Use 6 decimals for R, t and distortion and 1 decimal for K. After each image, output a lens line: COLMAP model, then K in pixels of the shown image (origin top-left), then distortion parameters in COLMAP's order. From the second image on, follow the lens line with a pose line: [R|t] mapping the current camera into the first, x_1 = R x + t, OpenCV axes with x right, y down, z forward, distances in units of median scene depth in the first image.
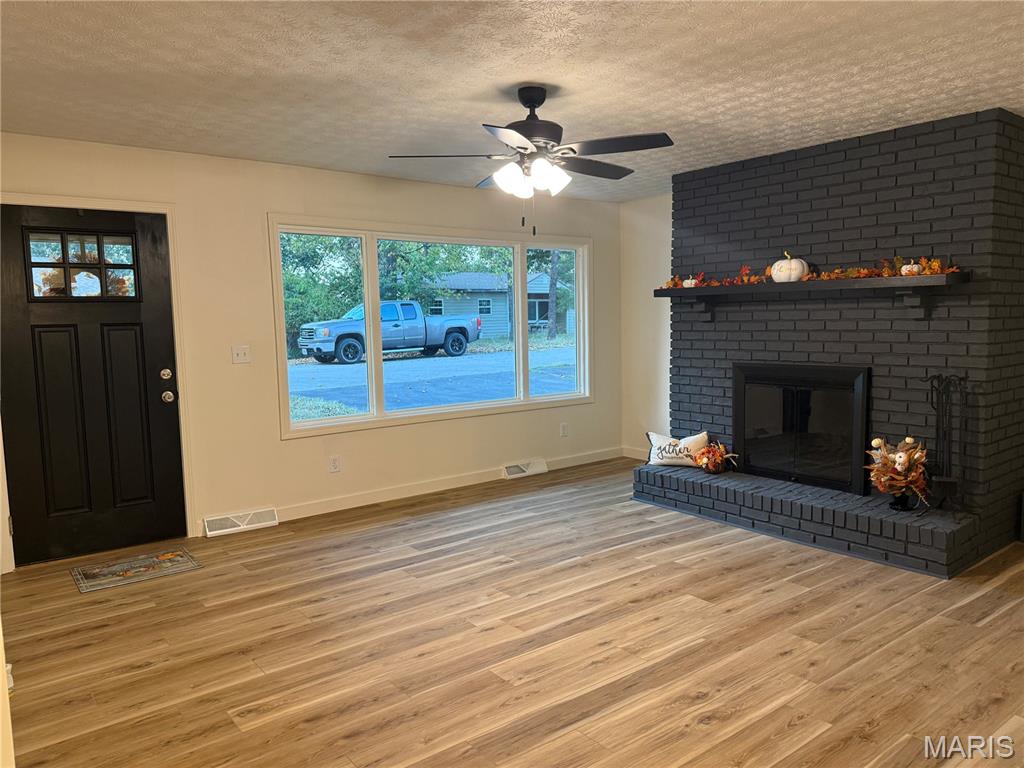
lens RADIAL K [[740.0, 0, 513.3], [0, 740.0, 385.0], [0, 0, 1]] dist [0.045883, -0.053842]
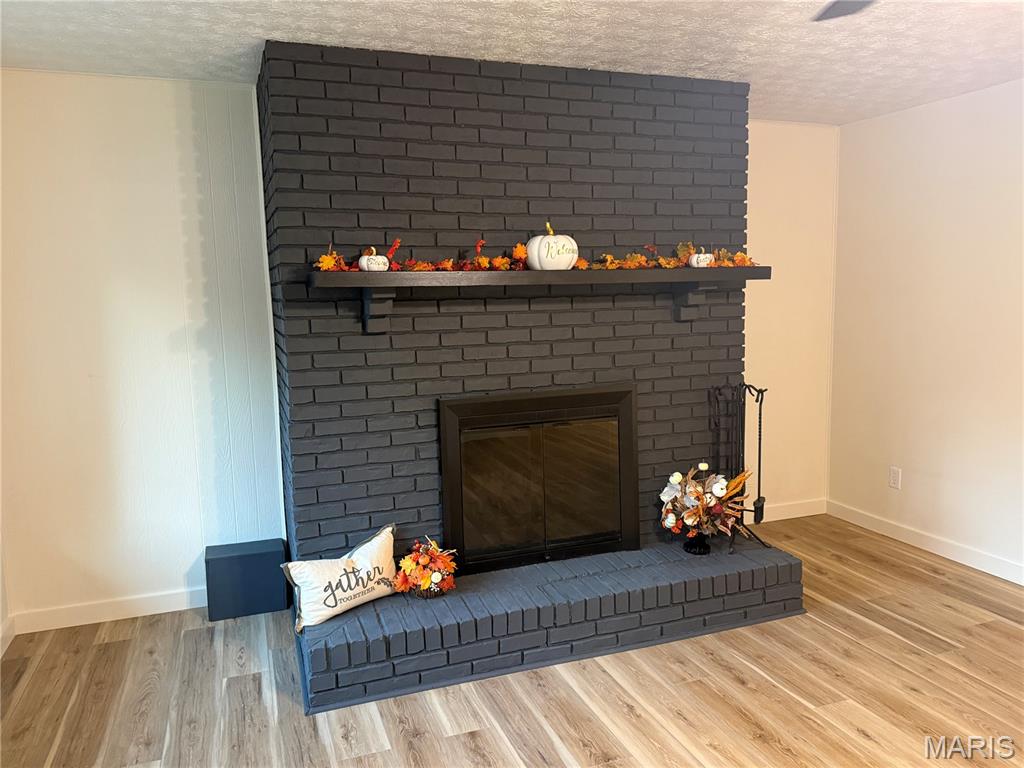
lens RADIAL K [[740.0, 0, 508.6], [0, 740.0, 370.1], [0, 0, 1]] dist [0.045883, -0.053842]
pose [[0.299923, -0.079248, 0.950666, -0.281370], [0.106052, 0.993136, 0.049330, -0.086996], [-0.948050, 0.086025, 0.306269, 0.853087]]
